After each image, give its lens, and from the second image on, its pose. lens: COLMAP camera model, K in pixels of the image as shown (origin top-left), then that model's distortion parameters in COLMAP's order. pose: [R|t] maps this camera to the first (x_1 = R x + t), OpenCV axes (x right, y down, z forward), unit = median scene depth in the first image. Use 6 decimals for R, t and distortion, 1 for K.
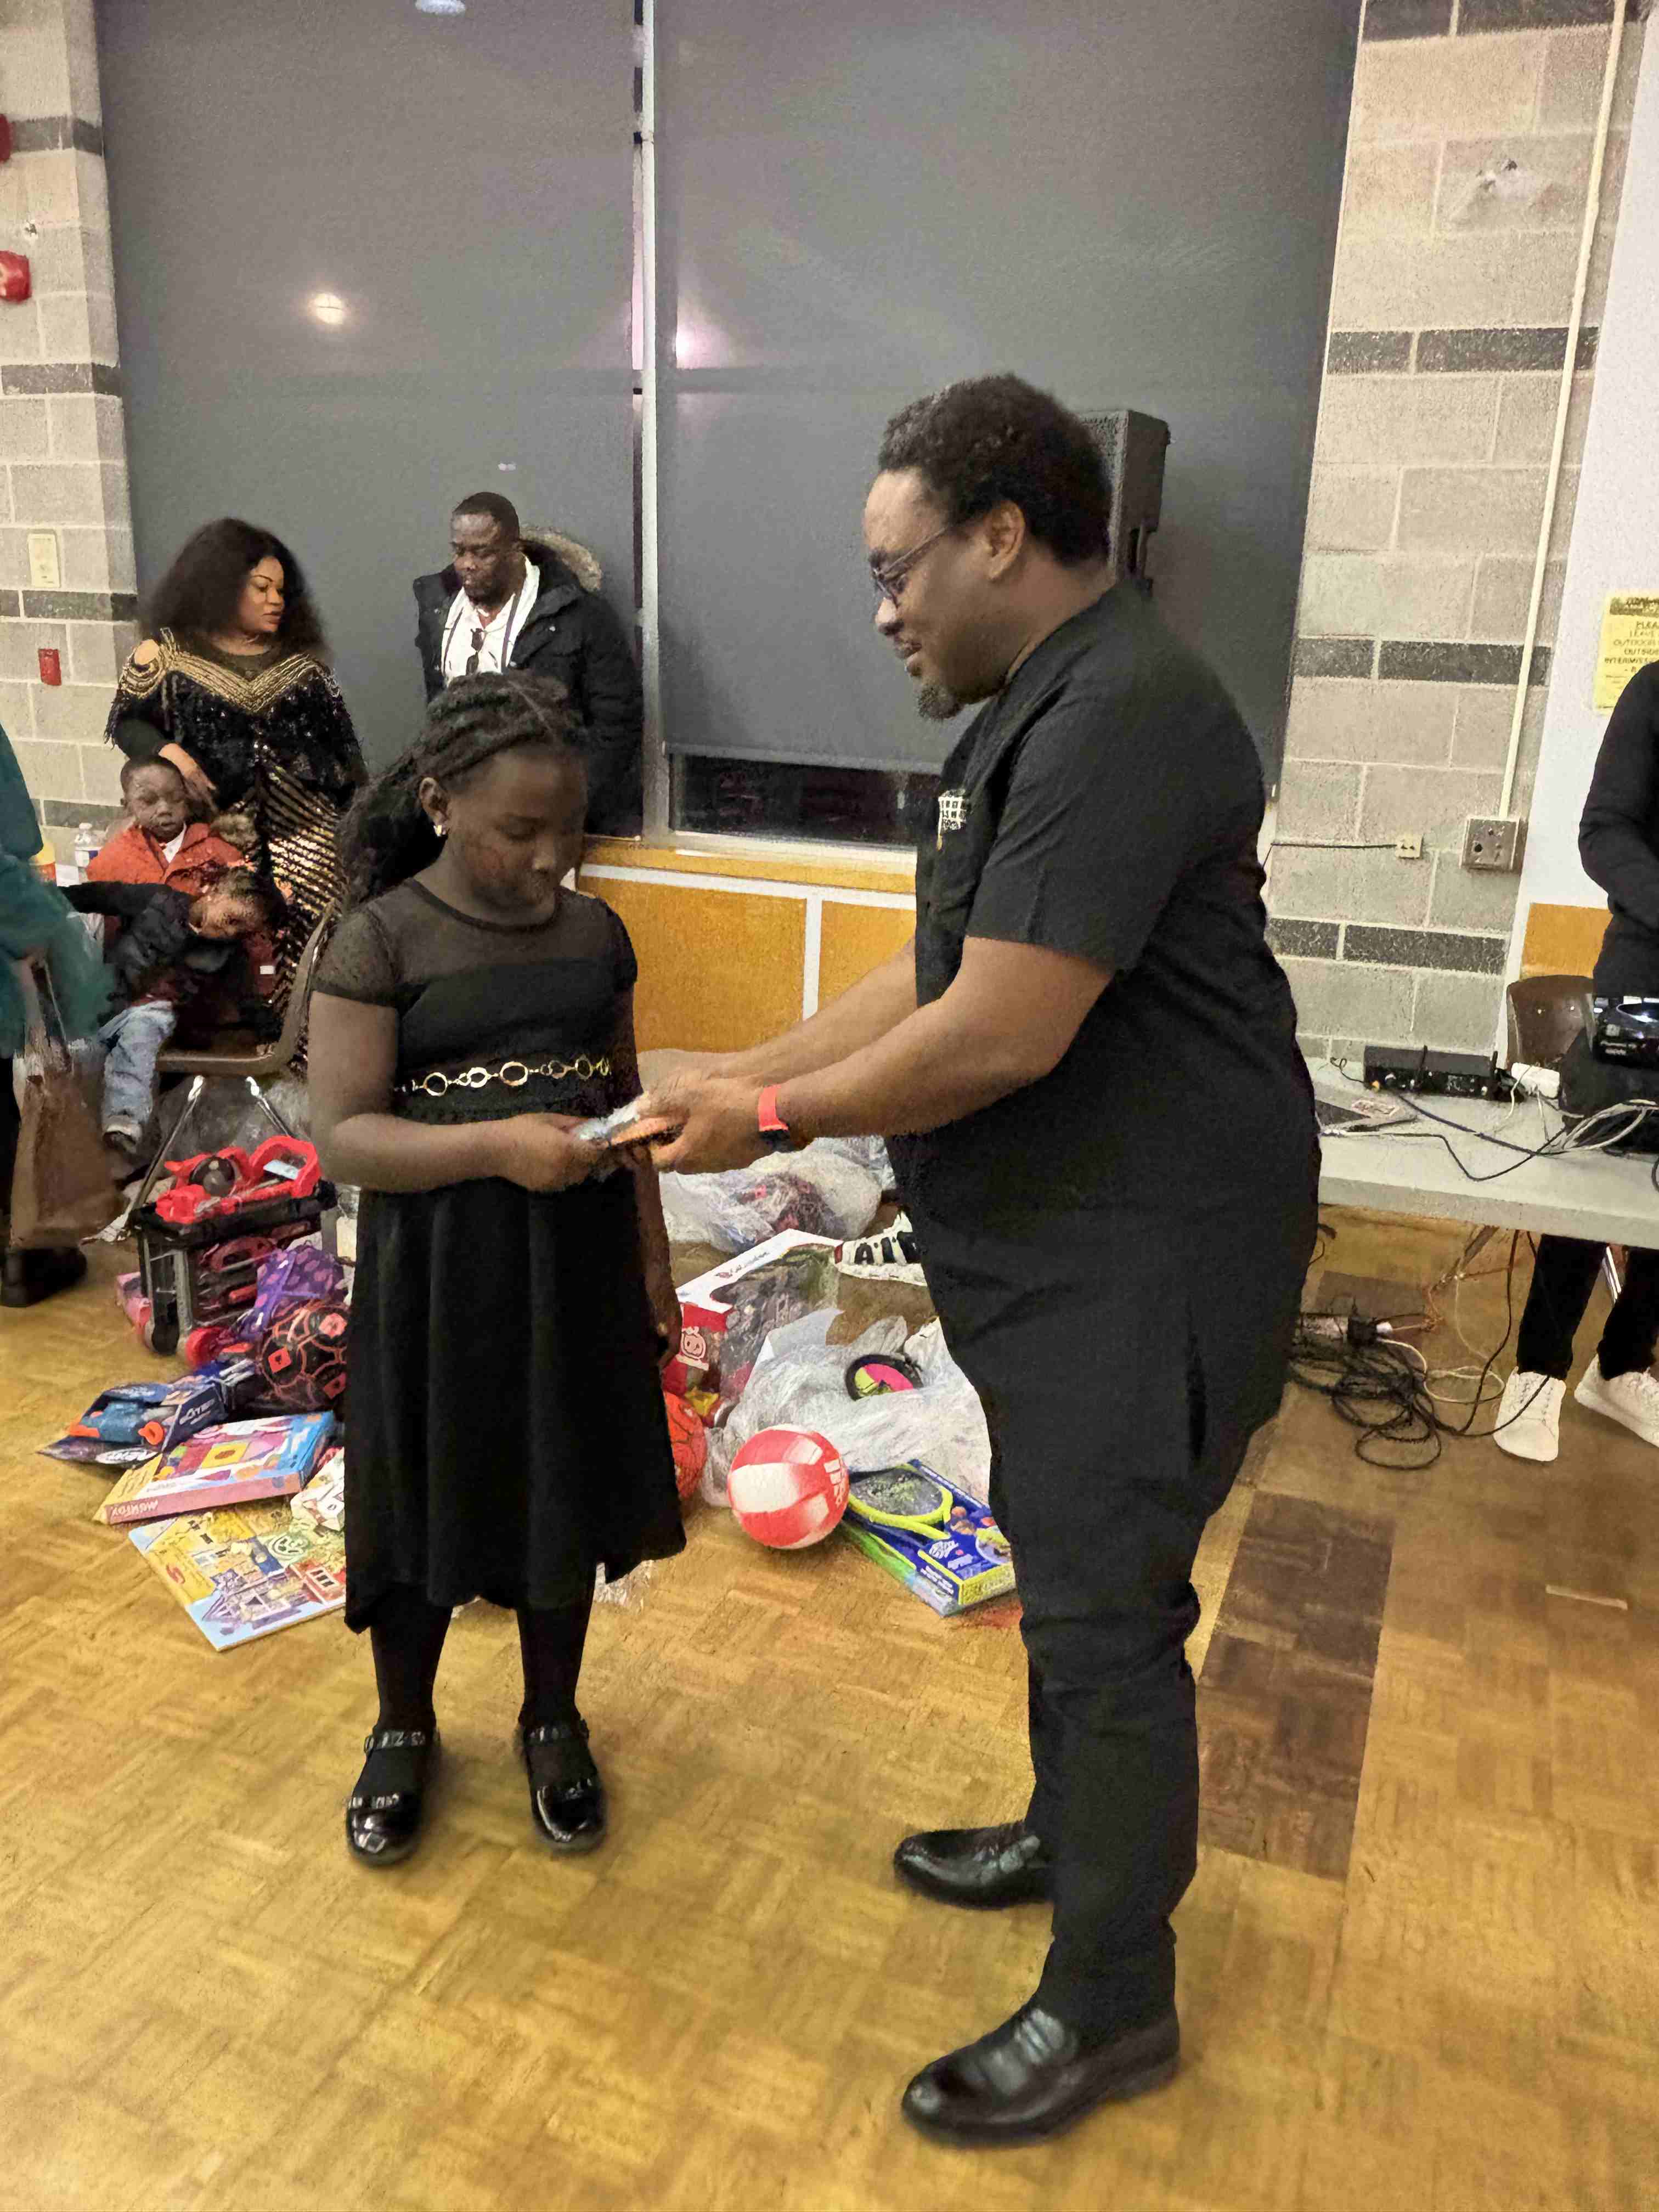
lens RADIAL K [[1691.7, 0, 826.3], [0, 1691.7, 1096.9], [0, 0, 1]] dist [0.043062, -0.071850]
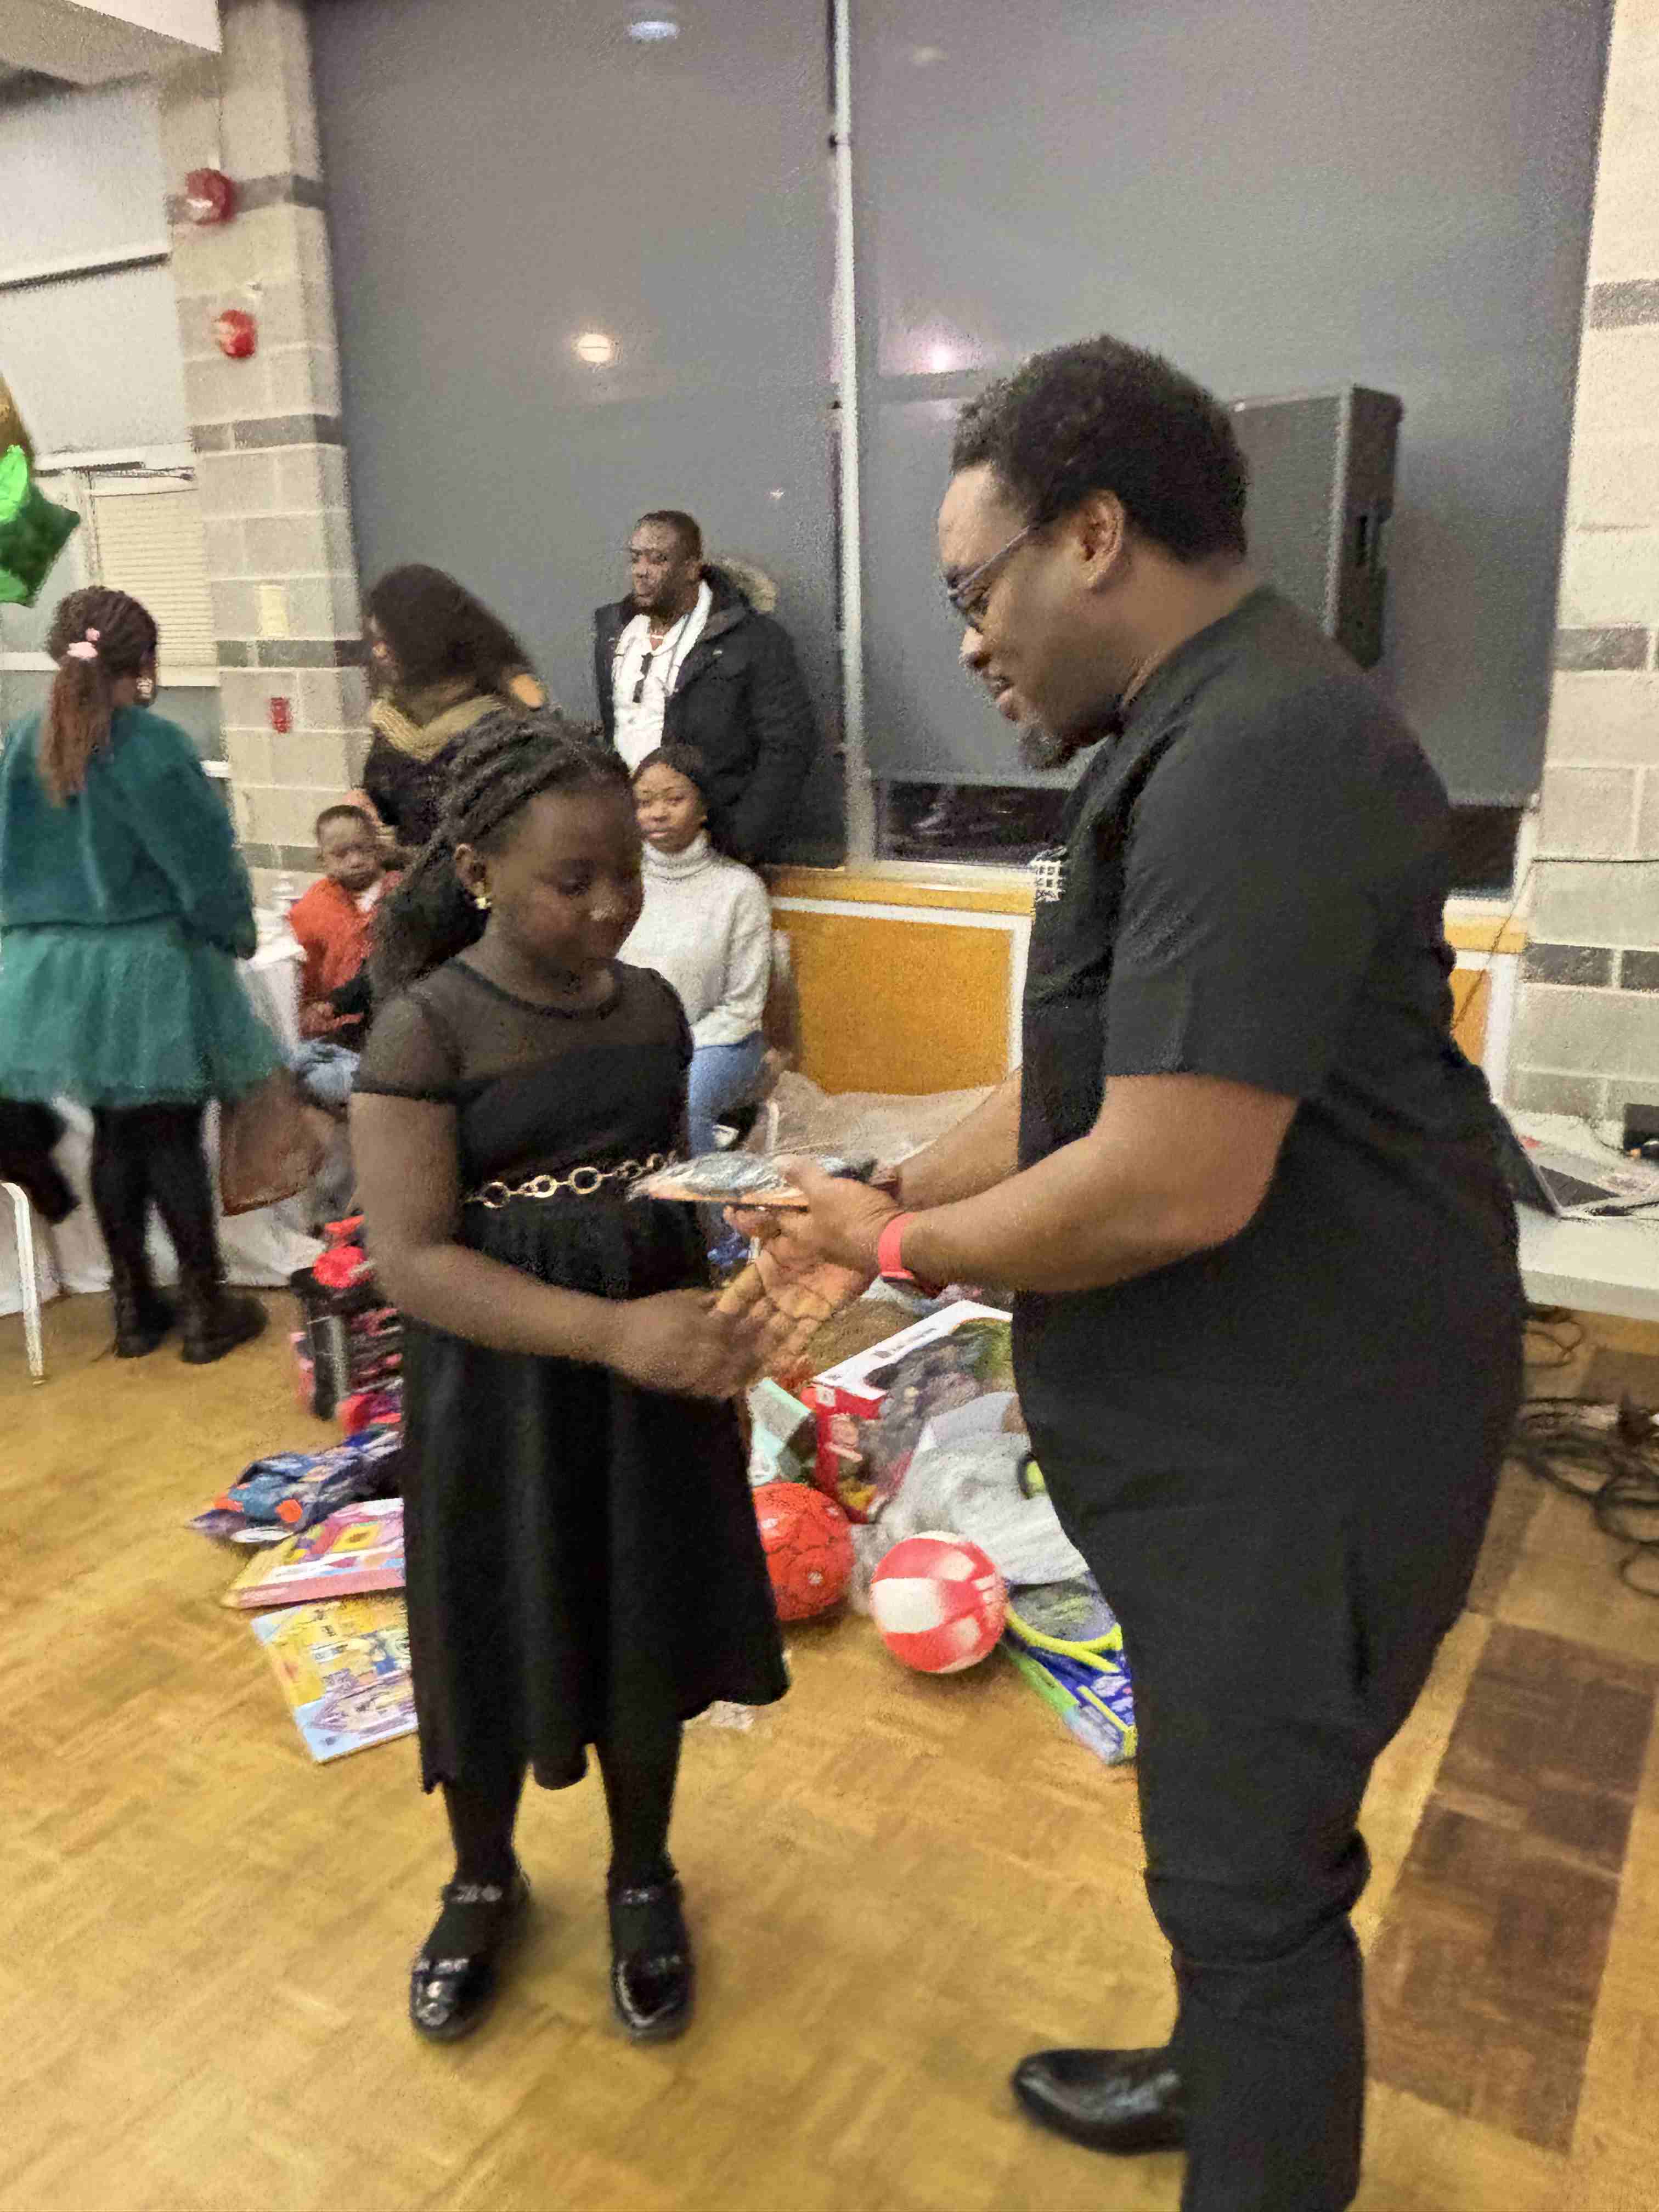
lens RADIAL K [[1691.7, 0, 826.3], [0, 1691.7, 1096.9], [0, 0, 1]] dist [0.043062, -0.071850]
pose [[0.987009, -0.004079, -0.160611, 0.065884], [0.002976, 0.999970, -0.007104, -0.032371], [0.160636, 0.006534, 0.986992, 0.101488]]
